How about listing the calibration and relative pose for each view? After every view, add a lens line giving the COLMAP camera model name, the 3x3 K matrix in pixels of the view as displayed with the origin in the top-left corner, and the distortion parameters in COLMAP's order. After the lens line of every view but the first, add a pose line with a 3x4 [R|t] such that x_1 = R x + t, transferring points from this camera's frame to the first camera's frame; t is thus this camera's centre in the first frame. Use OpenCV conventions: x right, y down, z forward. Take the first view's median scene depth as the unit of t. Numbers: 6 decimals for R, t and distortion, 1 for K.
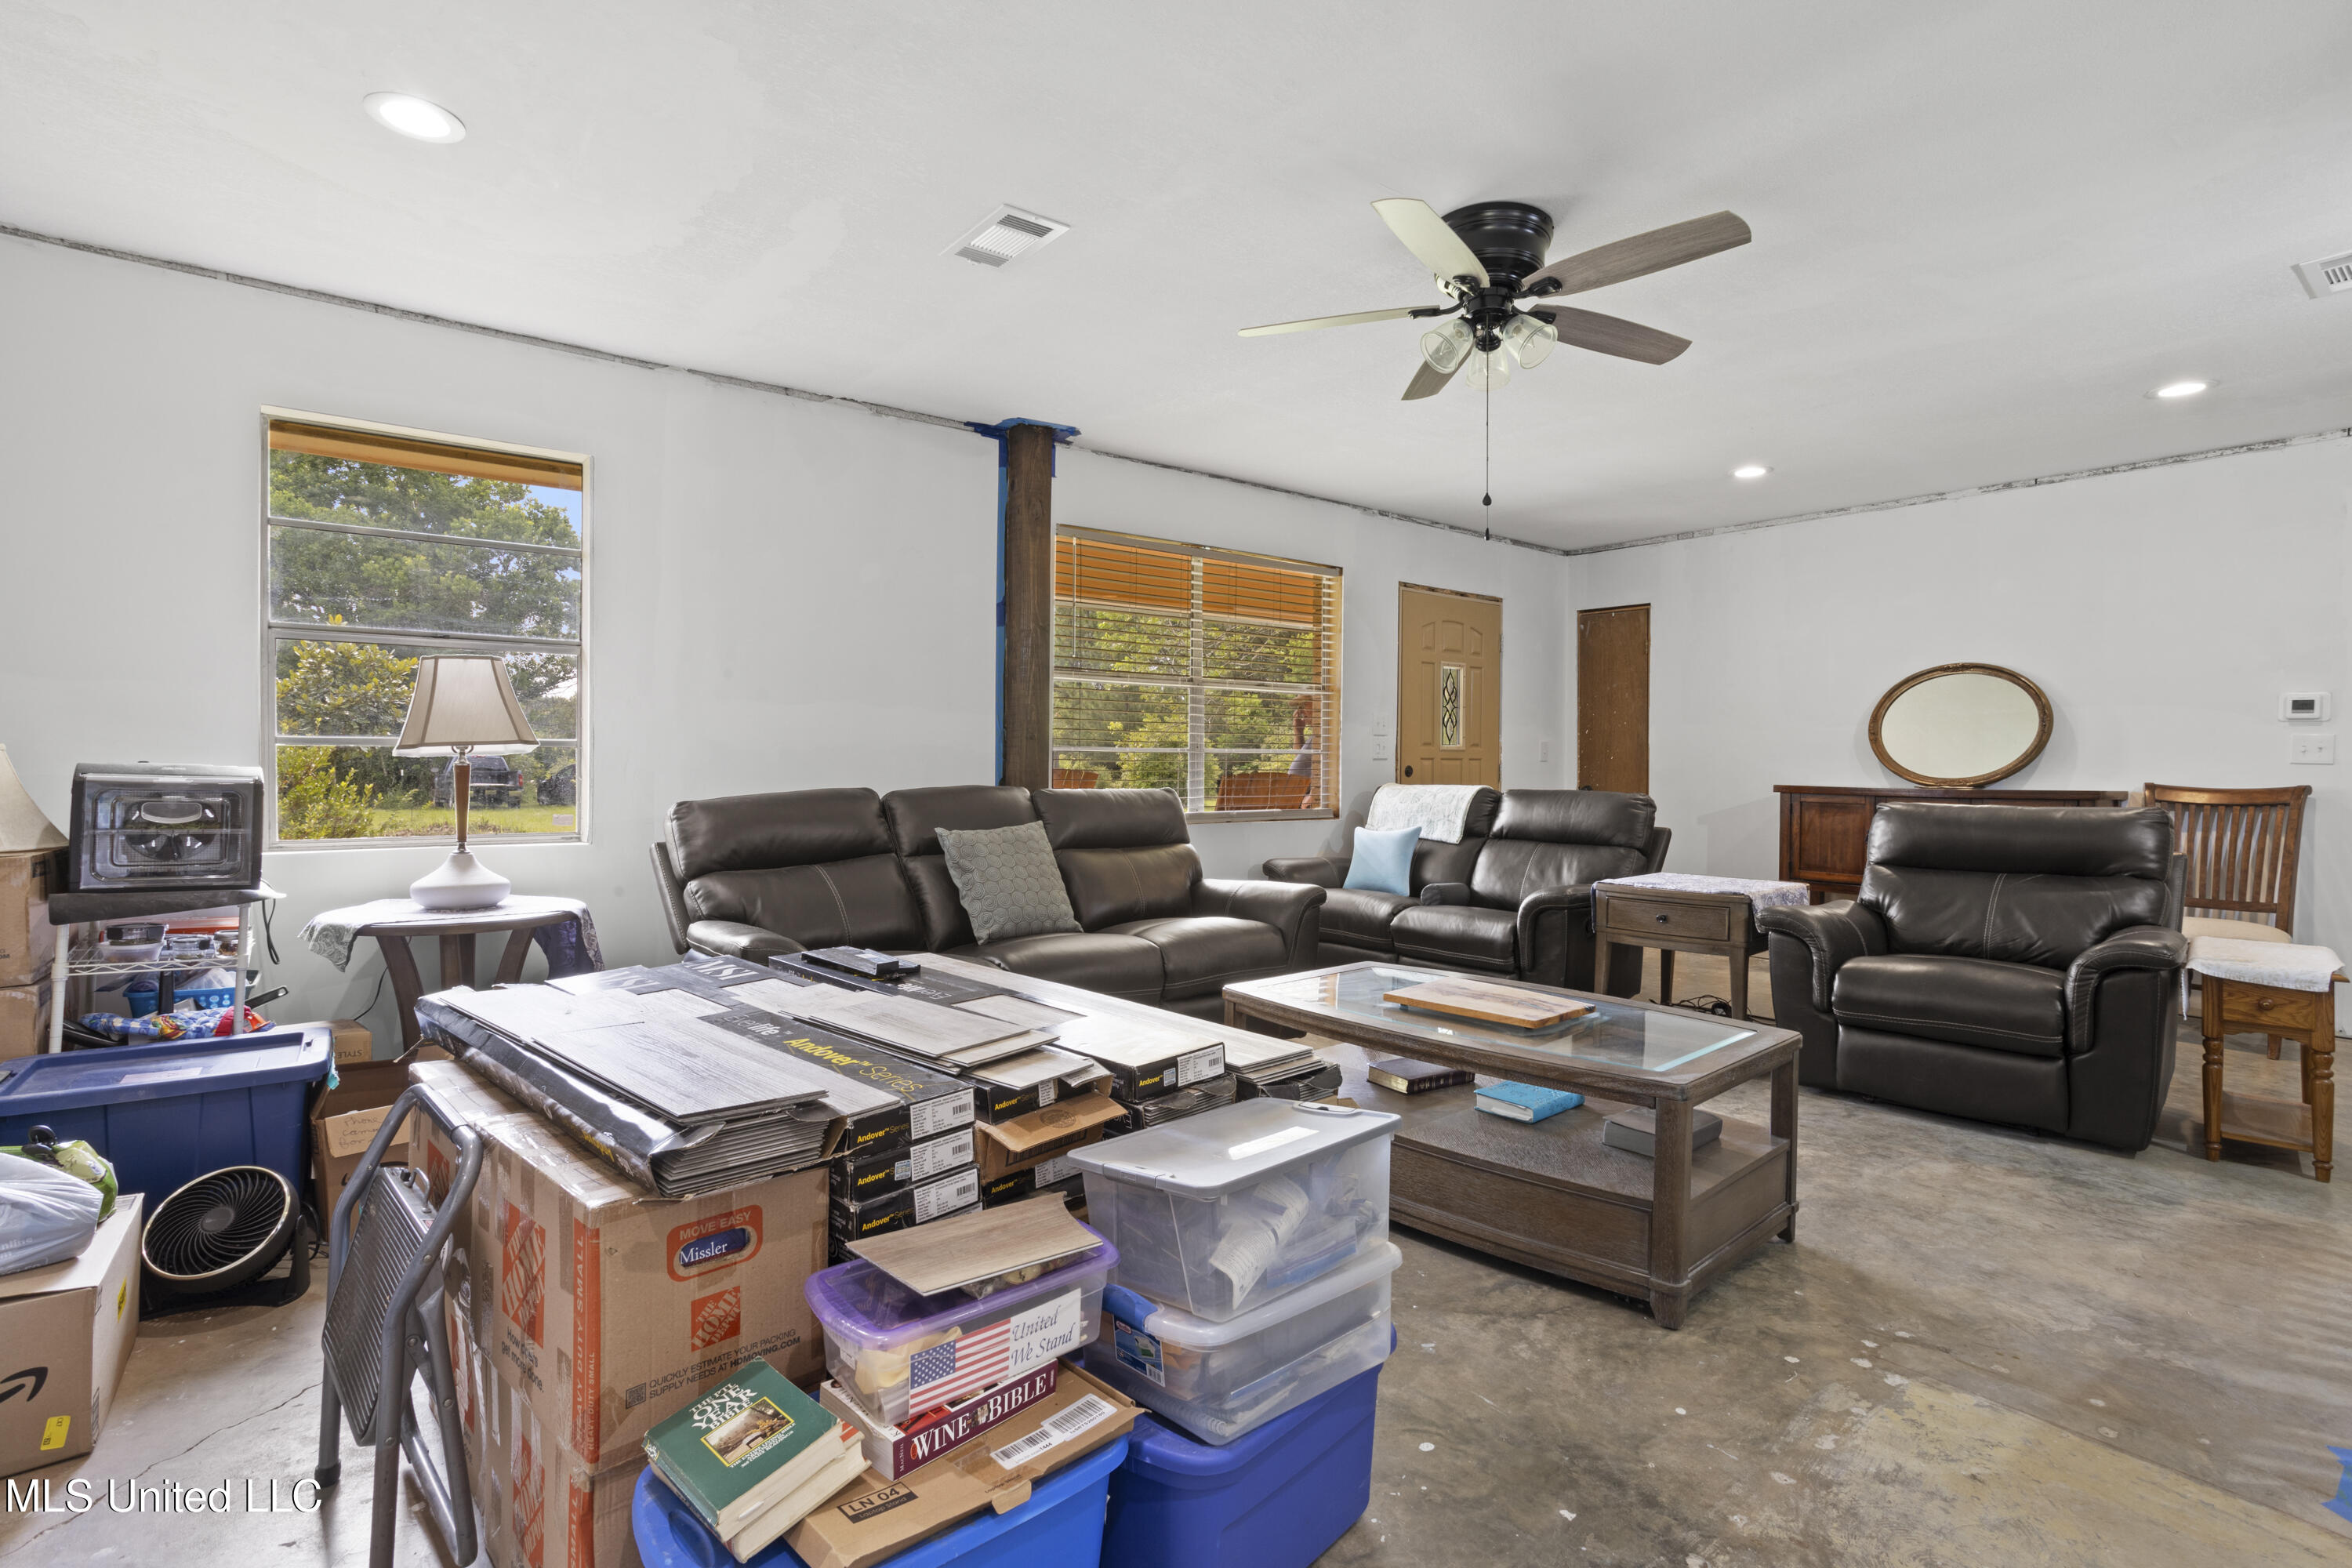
lens RADIAL K [[1127.3, 0, 1176.0], [0, 1127.3, 784.0], [0, 0, 1]] dist [-0.053128, 0.028264]
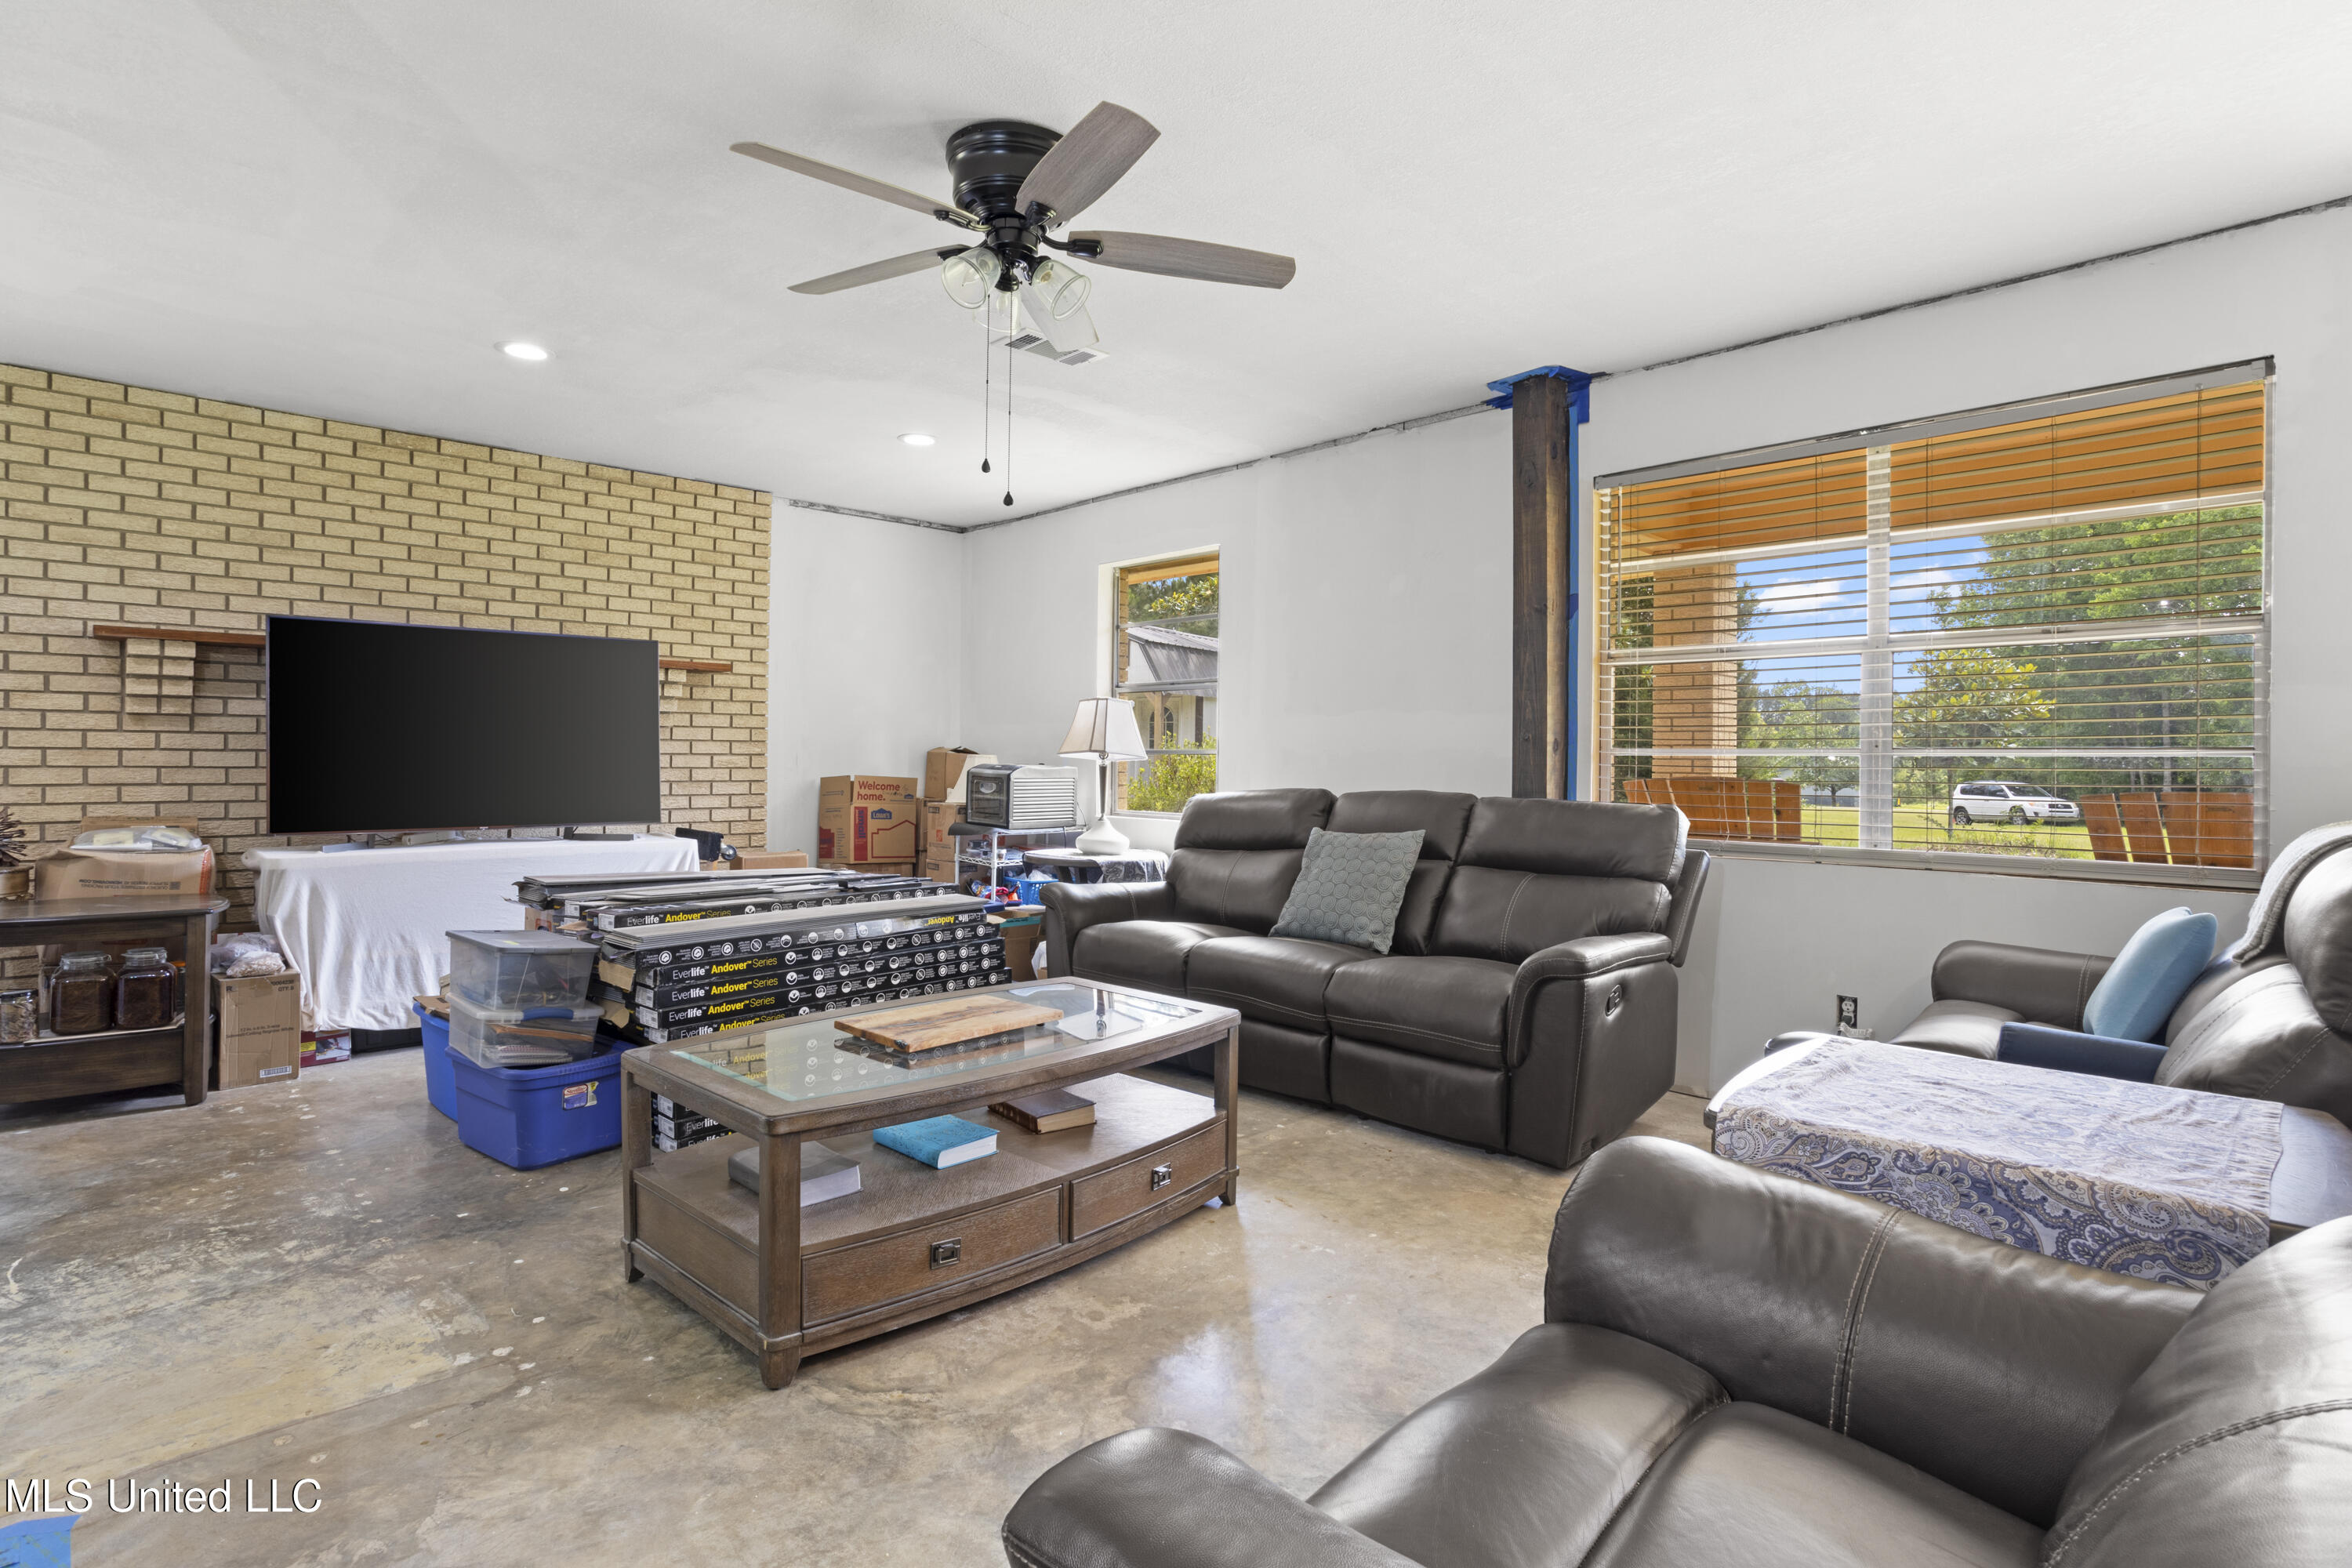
lens RADIAL K [[1183.2, 0, 1167.2], [0, 1183.2, 763.1], [0, 0, 1]] dist [-0.038418, 0.024092]
pose [[0.088343, -0.000478, -0.996090, 1.413673], [-0.027110, 0.999628, -0.002884, -0.023591], [0.995721, 0.027259, 0.088297, 1.213744]]
